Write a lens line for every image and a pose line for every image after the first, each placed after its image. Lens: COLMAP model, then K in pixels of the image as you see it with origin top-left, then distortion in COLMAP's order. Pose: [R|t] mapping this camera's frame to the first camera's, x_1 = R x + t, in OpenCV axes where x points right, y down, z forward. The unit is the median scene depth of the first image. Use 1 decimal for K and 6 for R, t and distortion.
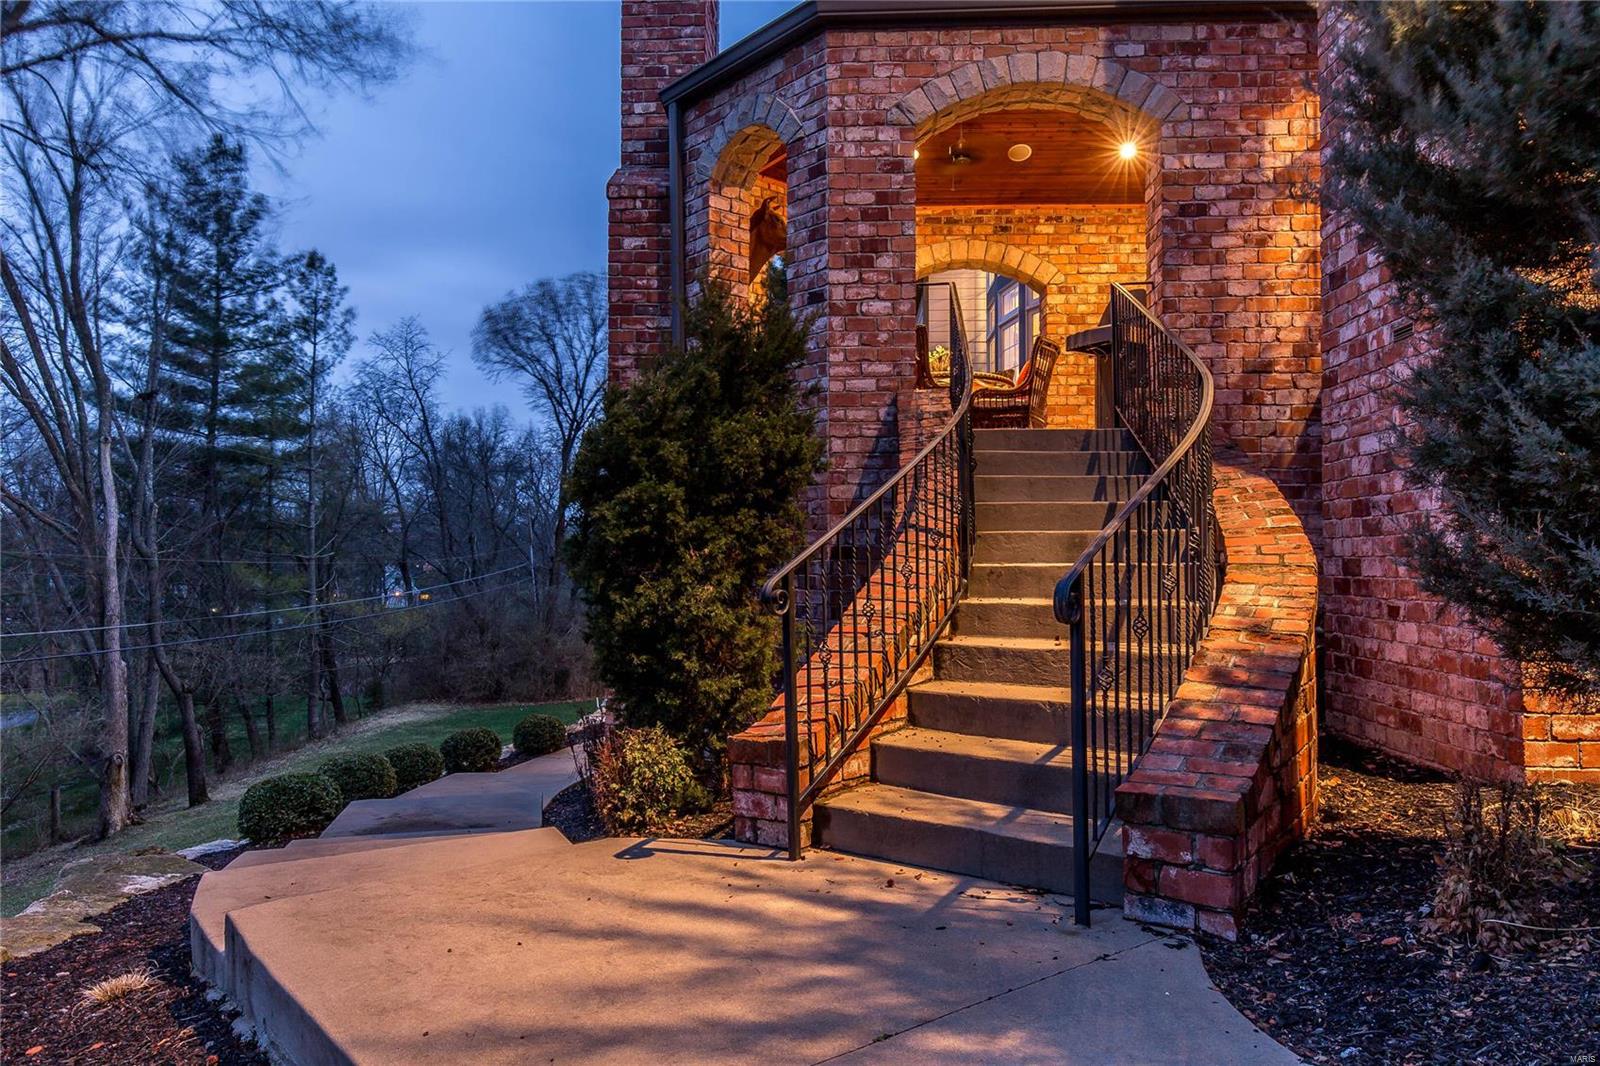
lens RADIAL K [[1078.1, 0, 800.0], [0, 1078.1, 533.0], [0, 0, 1]] dist [0.000236, 0.000319]
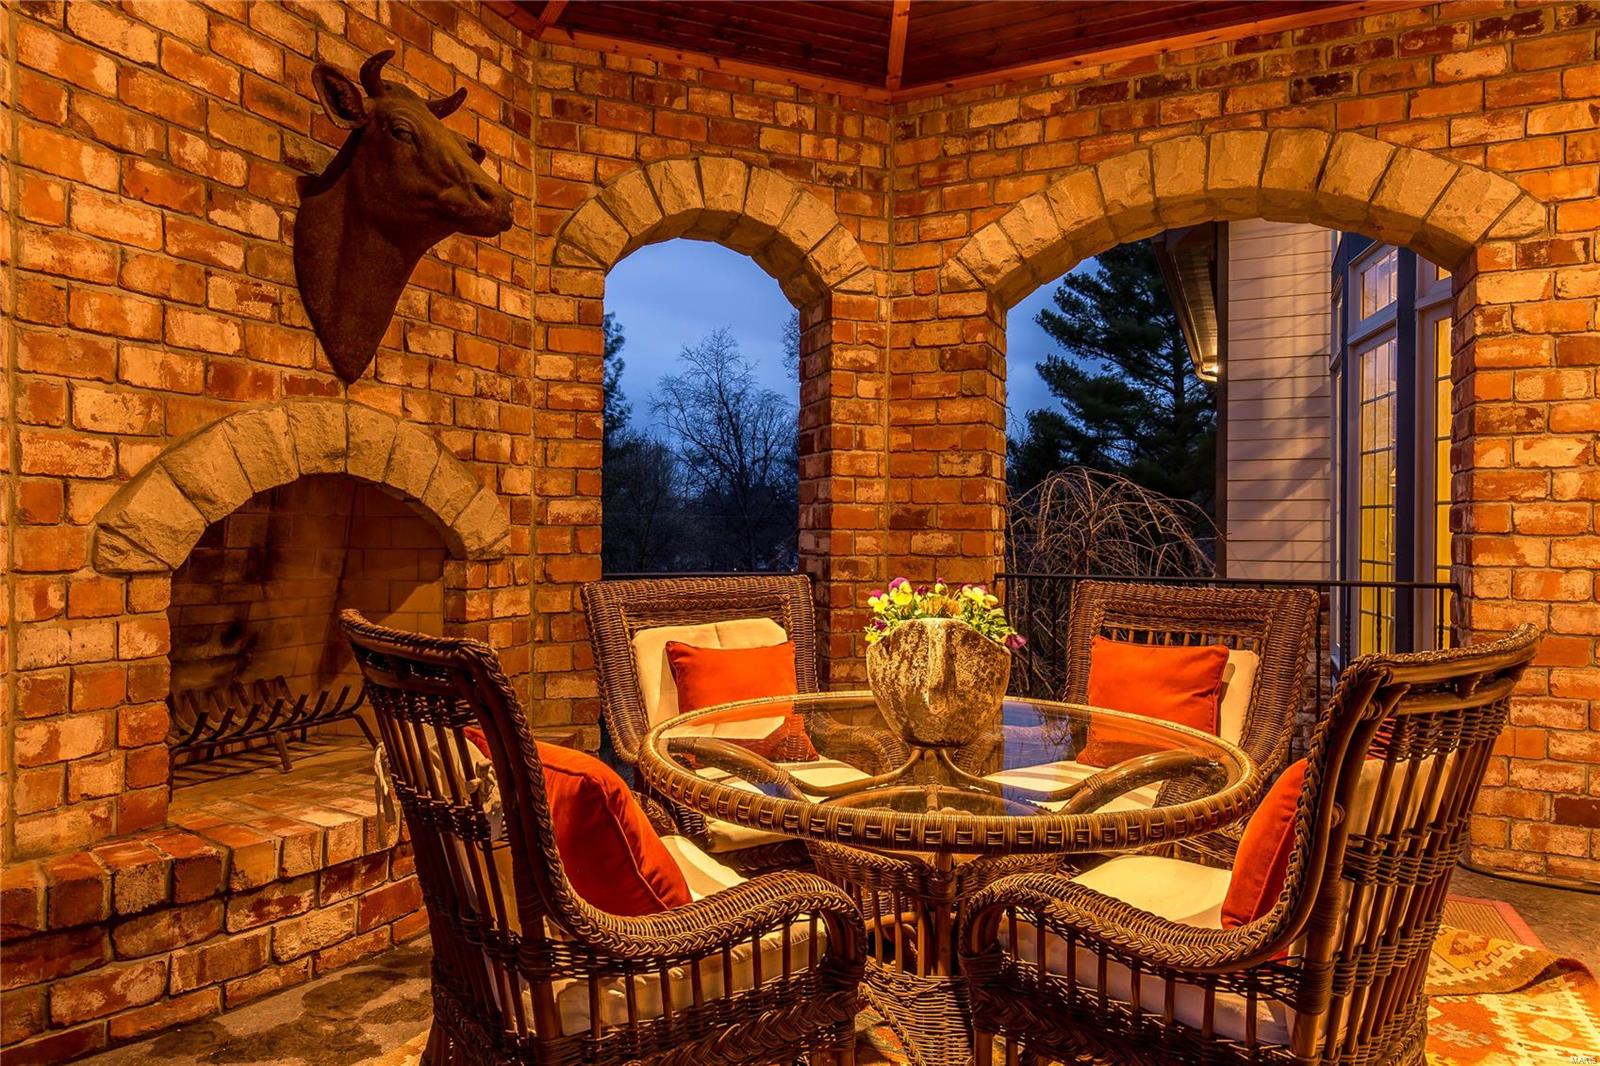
lens RADIAL K [[992.1, 0, 800.0], [0, 992.1, 533.0], [0, 0, 1]] dist [-0.001927, -0.000136]
pose [[0.927981, 0.004427, -0.372600, 0.153990], [0.008271, 0.999438, 0.032474, -0.157031], [0.372535, -0.033217, 0.927424, 0.657127]]
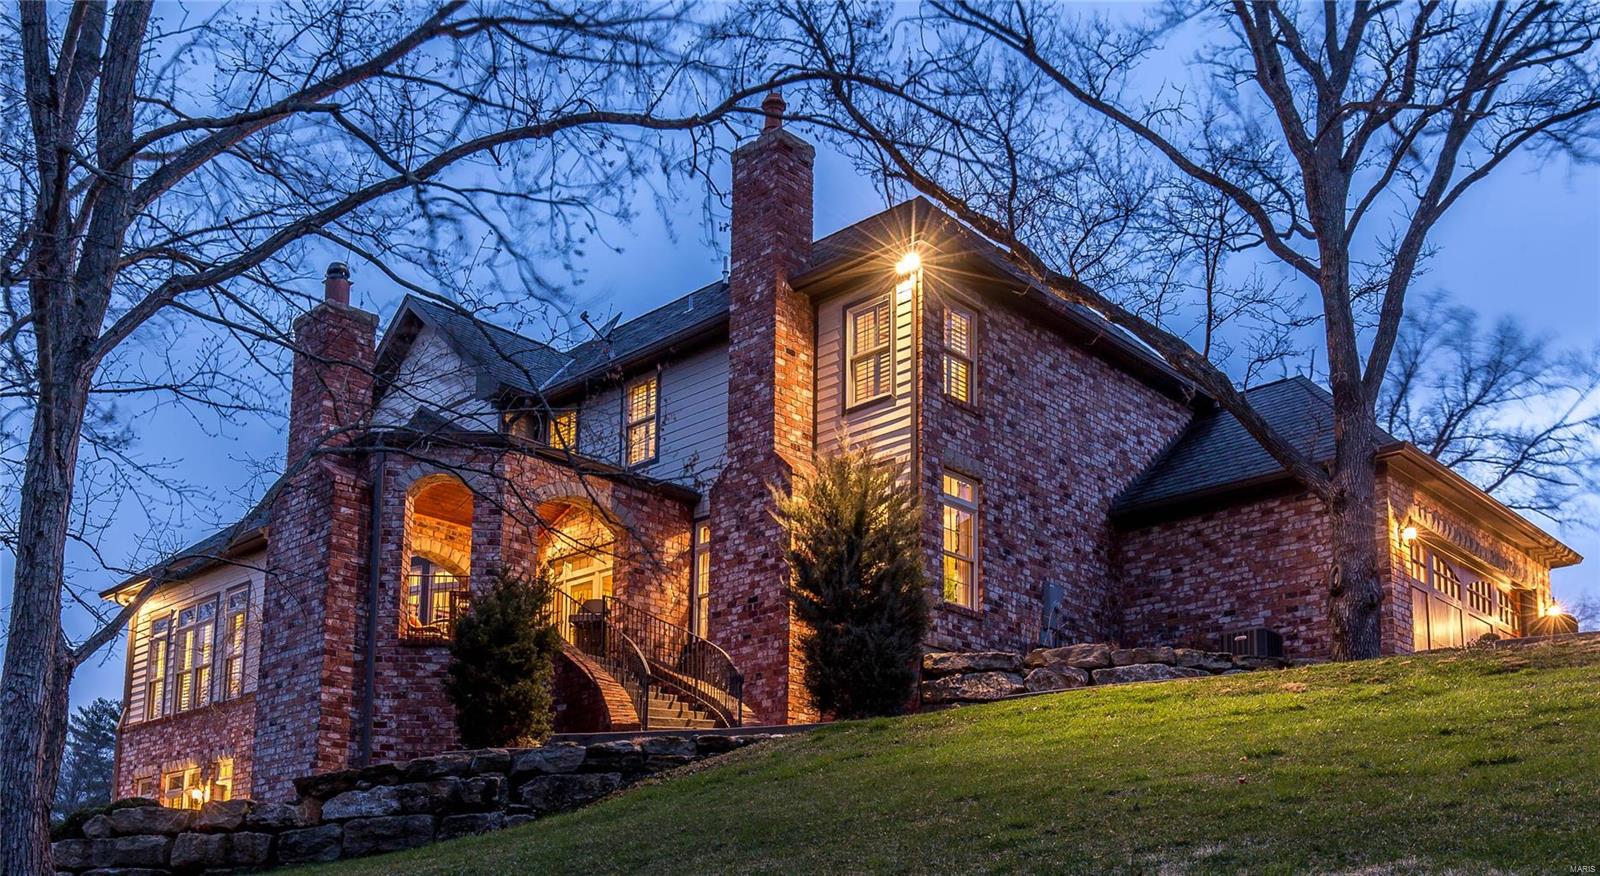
lens RADIAL K [[1390.0, 0, 800.0], [0, 1390.0, 438.0], [0, 0, 1]] dist [-0.002506, -0.002910]
pose [[0.681260, 0.279366, 0.676638, -0.880780], [-0.043991, 0.938270, -0.343095, 0.256292], [-0.730718, 0.203972, 0.651496, -0.727954]]
